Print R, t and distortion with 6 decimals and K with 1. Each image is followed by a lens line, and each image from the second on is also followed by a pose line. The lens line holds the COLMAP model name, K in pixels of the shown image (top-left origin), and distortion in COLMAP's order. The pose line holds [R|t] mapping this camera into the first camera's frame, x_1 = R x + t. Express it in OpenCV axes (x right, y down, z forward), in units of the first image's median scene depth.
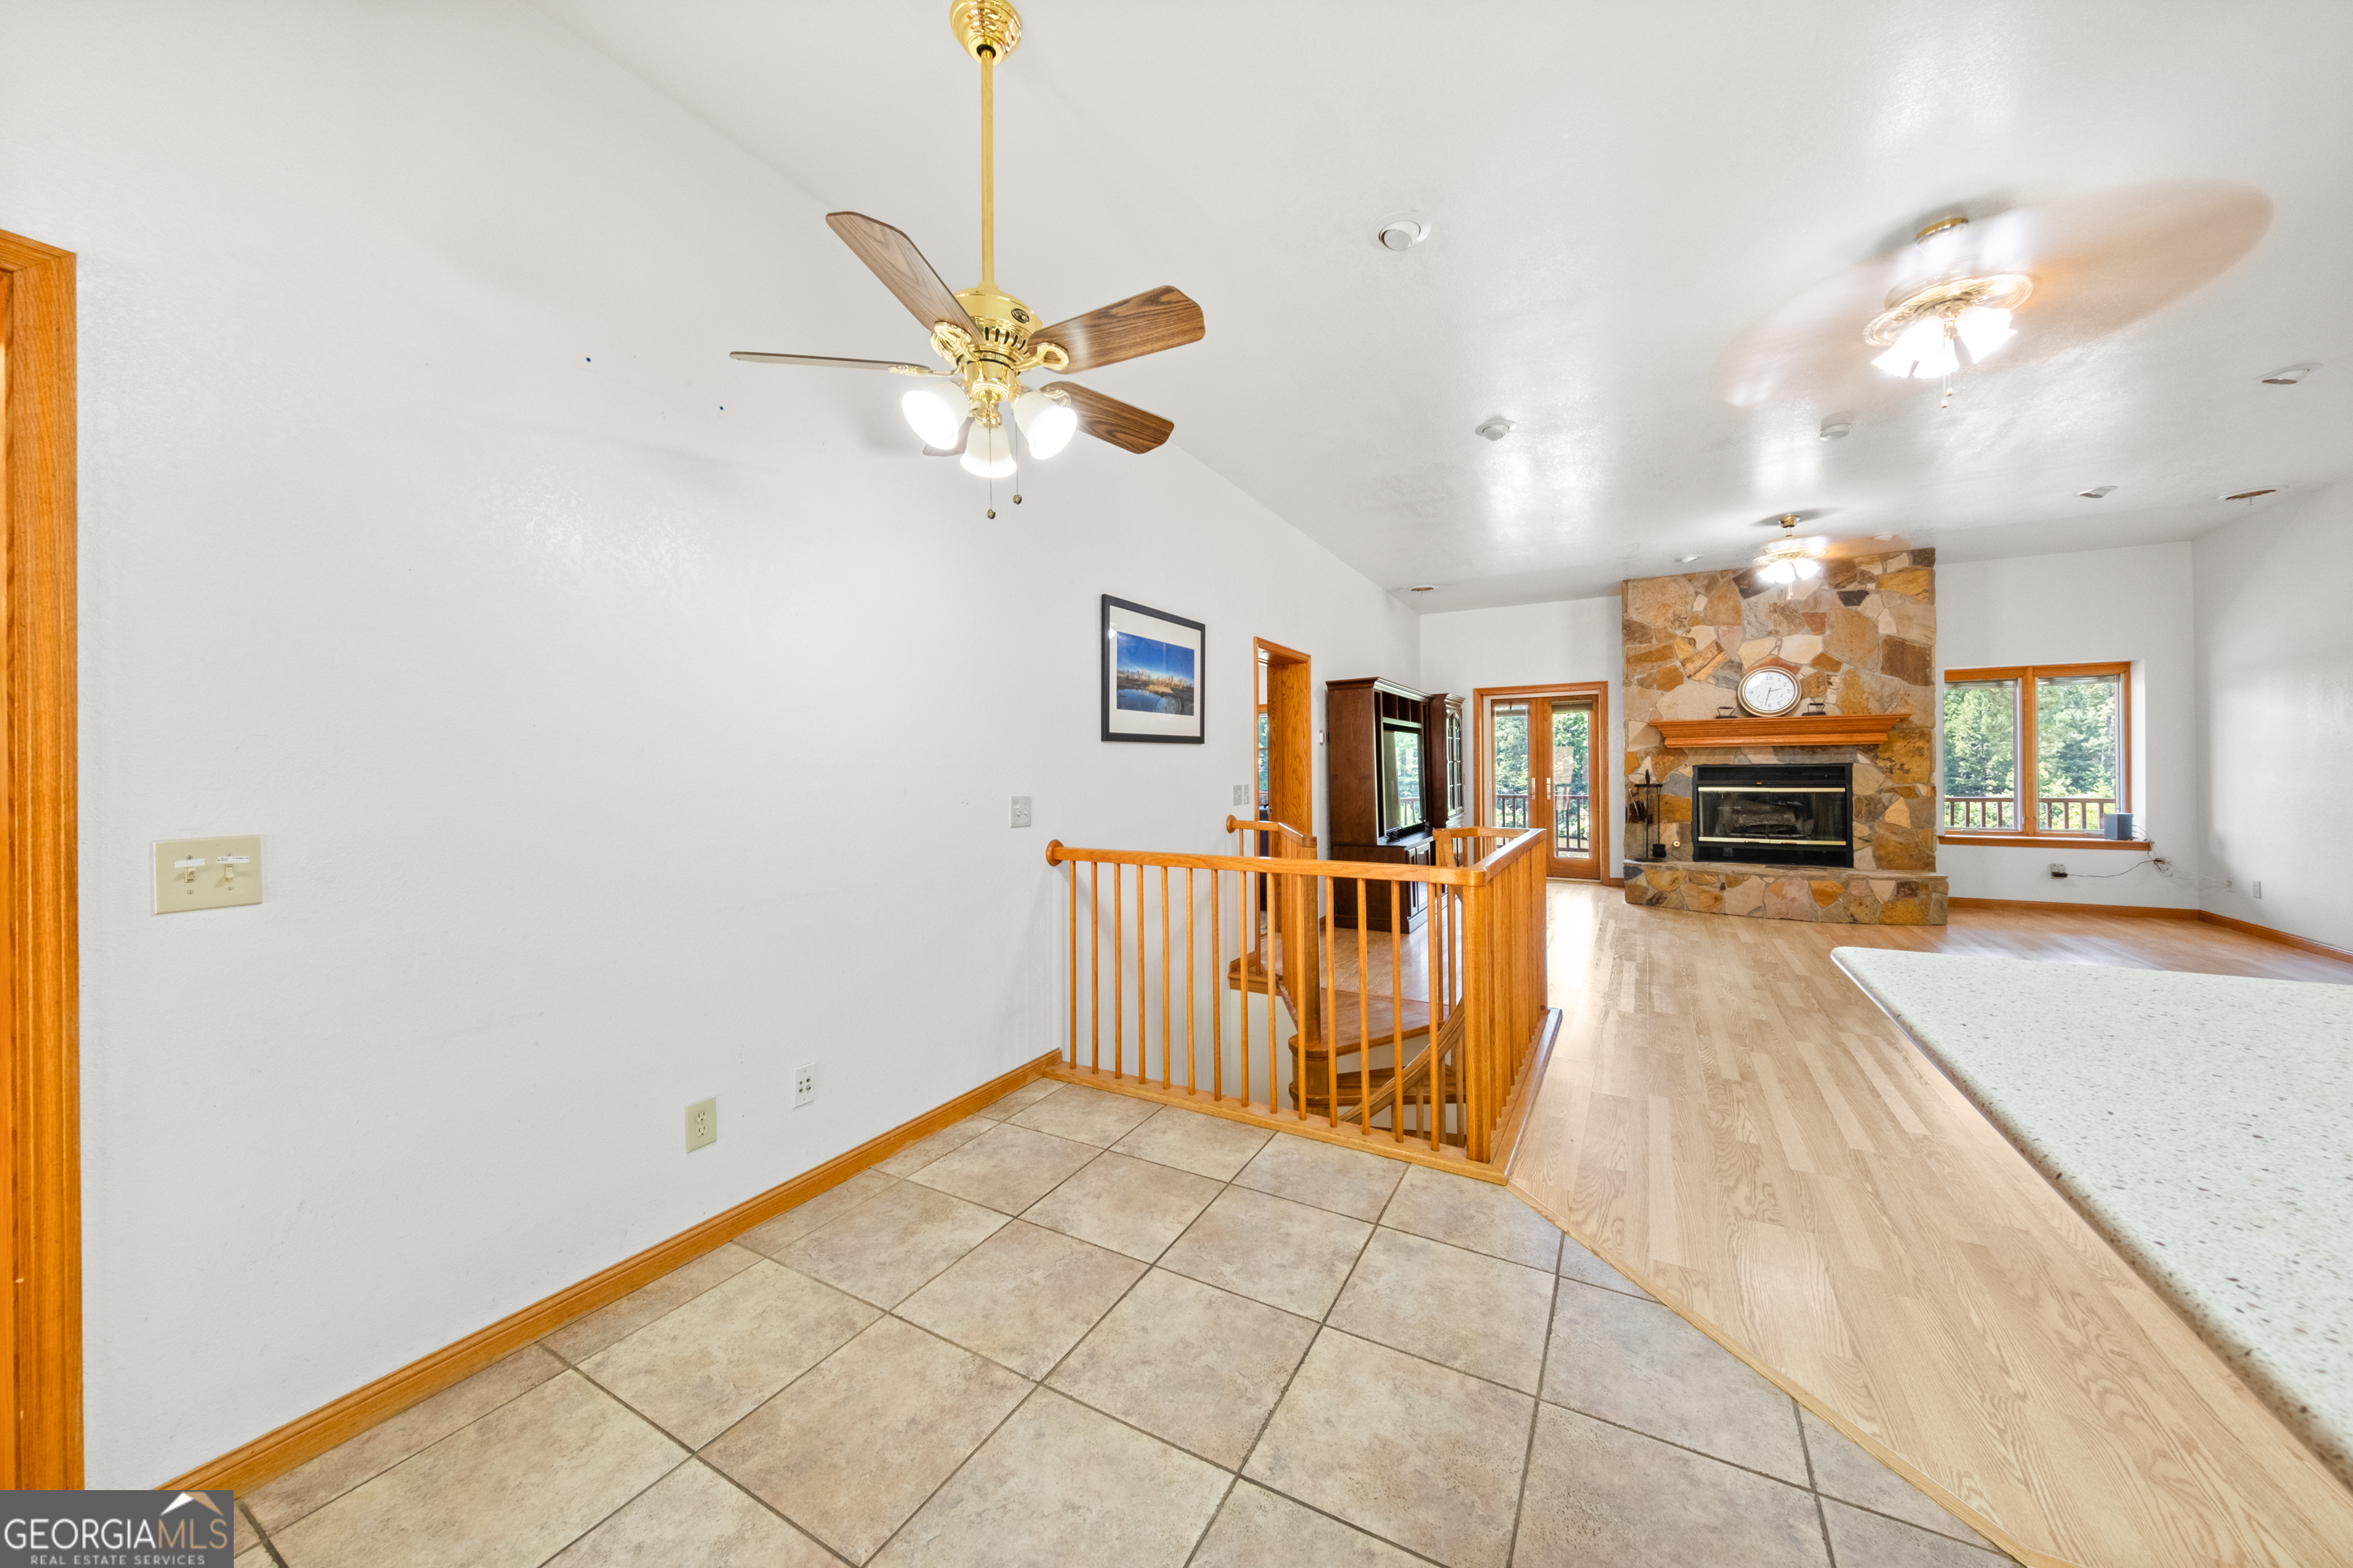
lens RADIAL K [[844.4, 0, 1171.5], [0, 844.4, 771.6], [0, 0, 1]] dist [-0.022029, -0.000003]
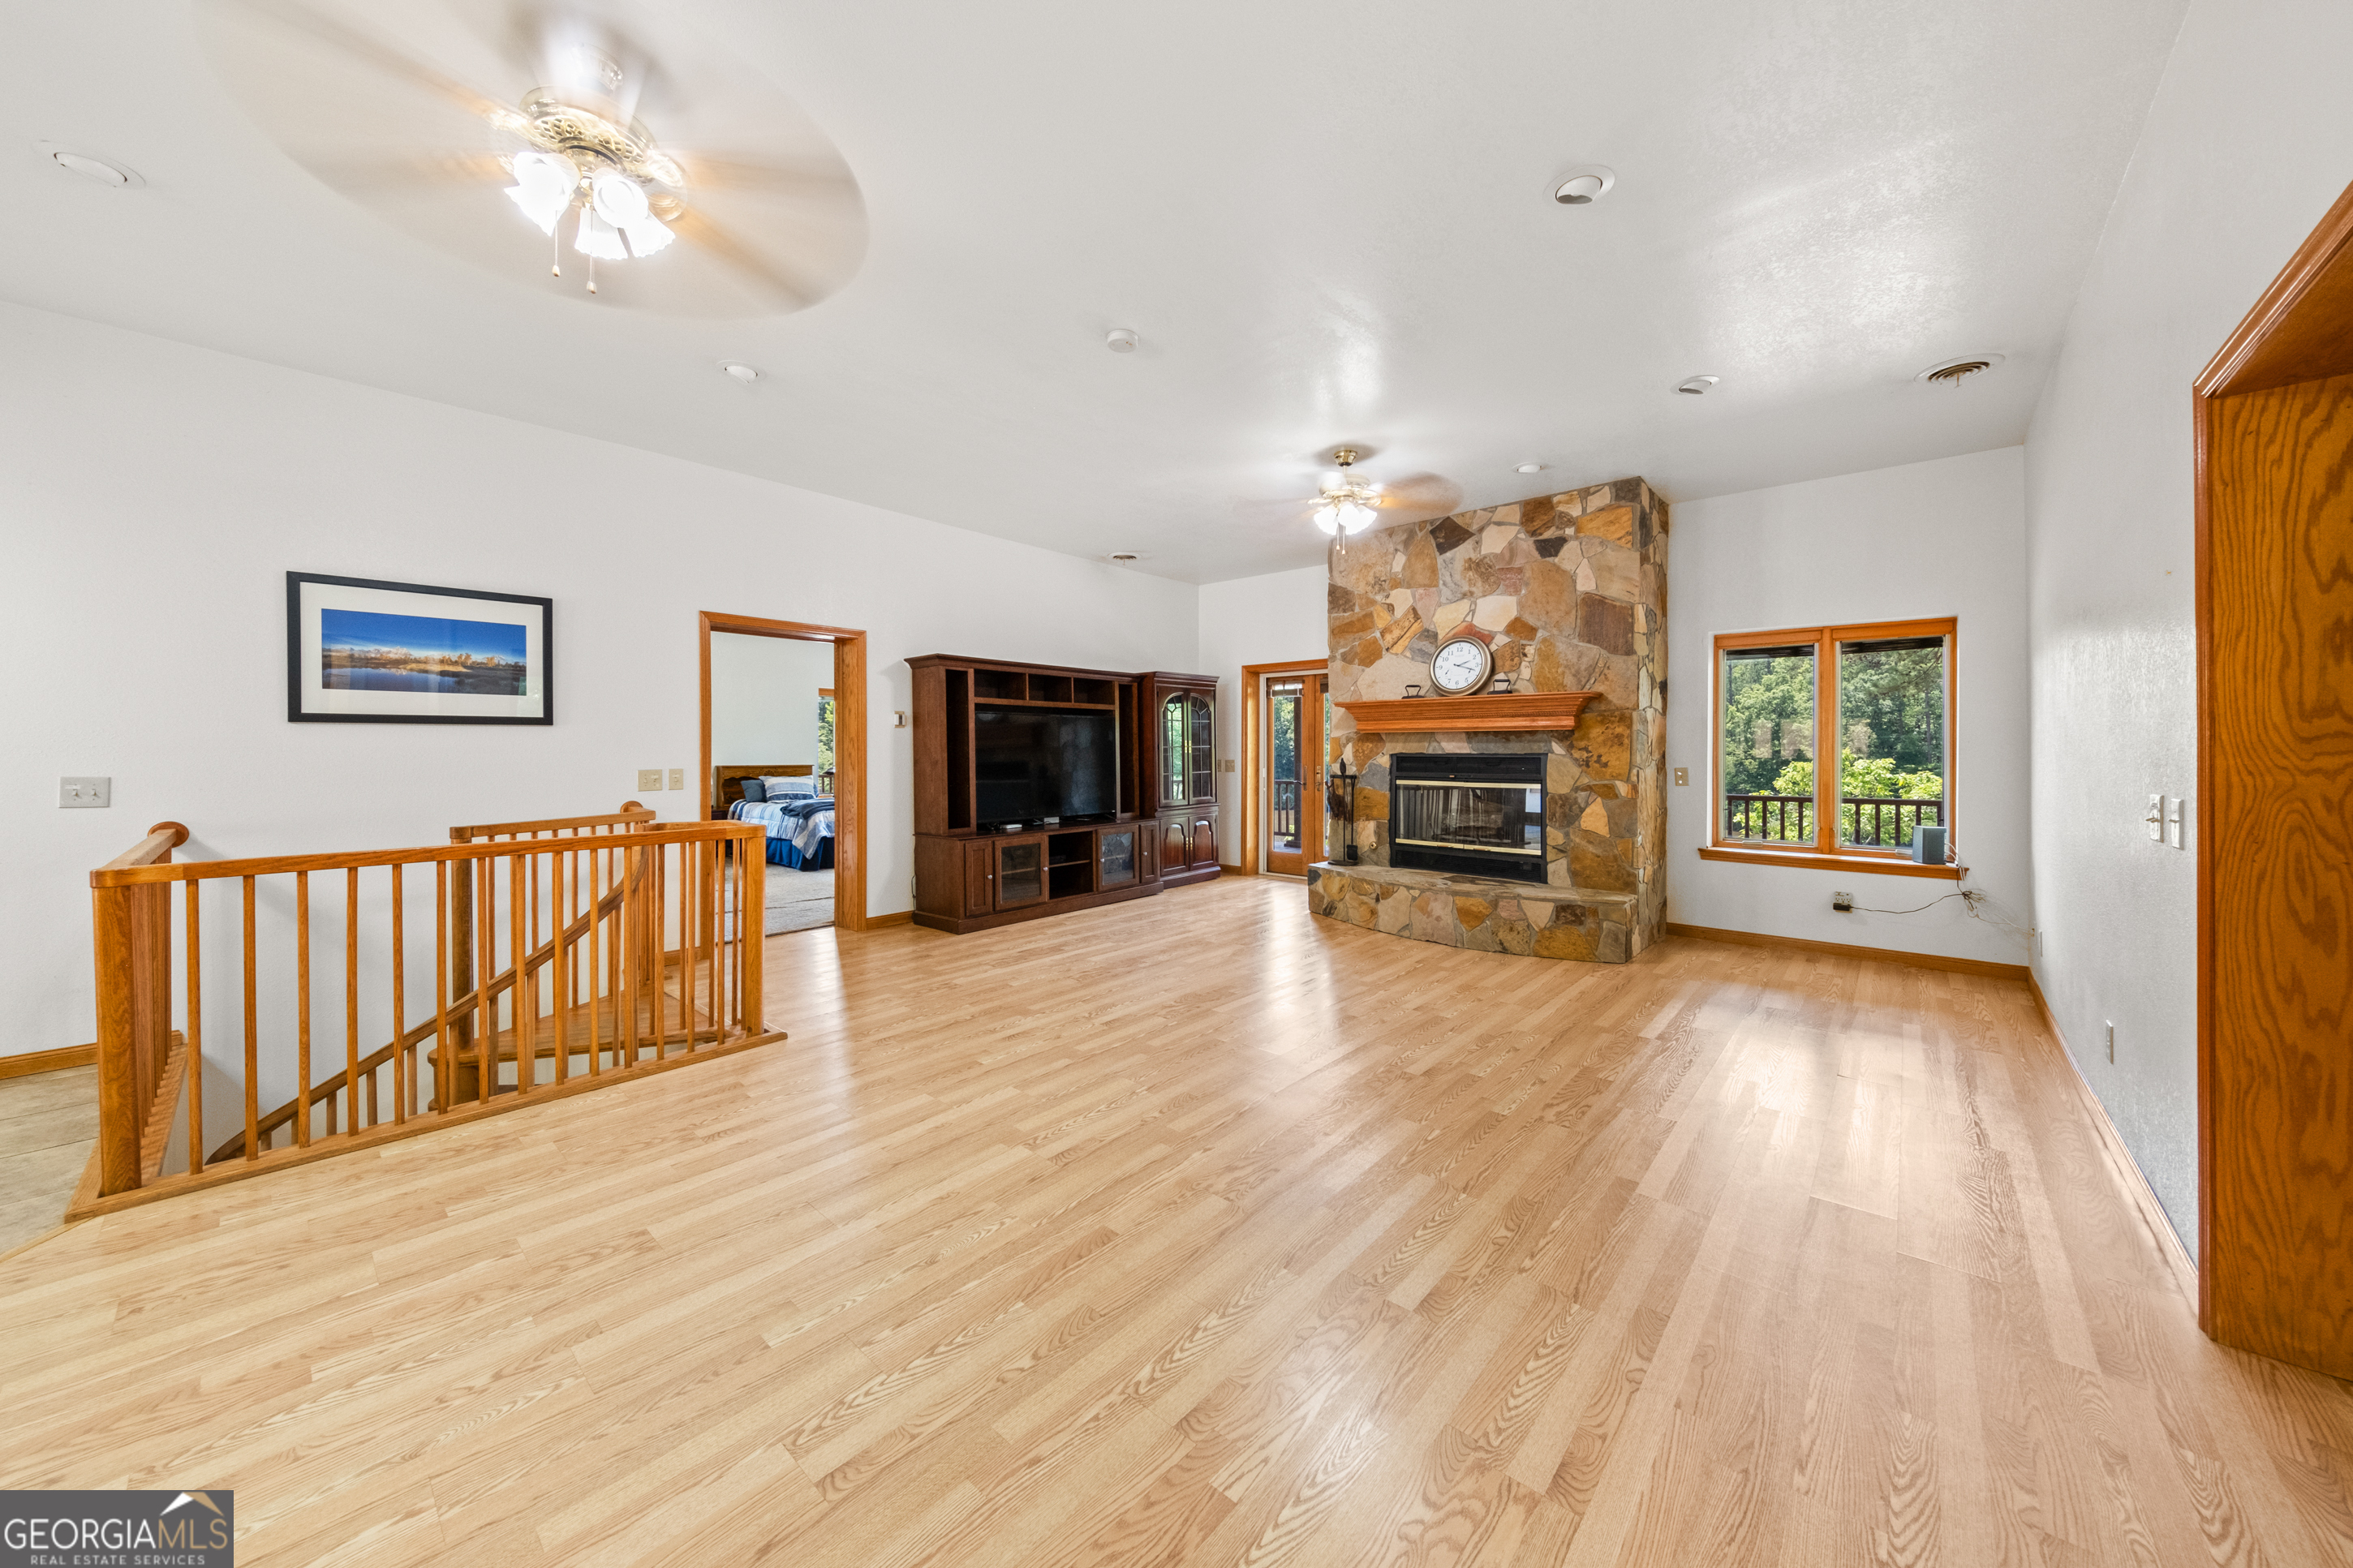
lens RADIAL K [[820.4, 0, 1175.0], [0, 820.4, 761.1], [0, 0, 1]] dist [-0.000760, -0.000193]
pose [[0.980205, 0.014250, -0.197473, 0.614670], [-0.012221, 0.999859, 0.011490, -0.007503], [0.197609, -0.008849, 0.980241, 0.149520]]
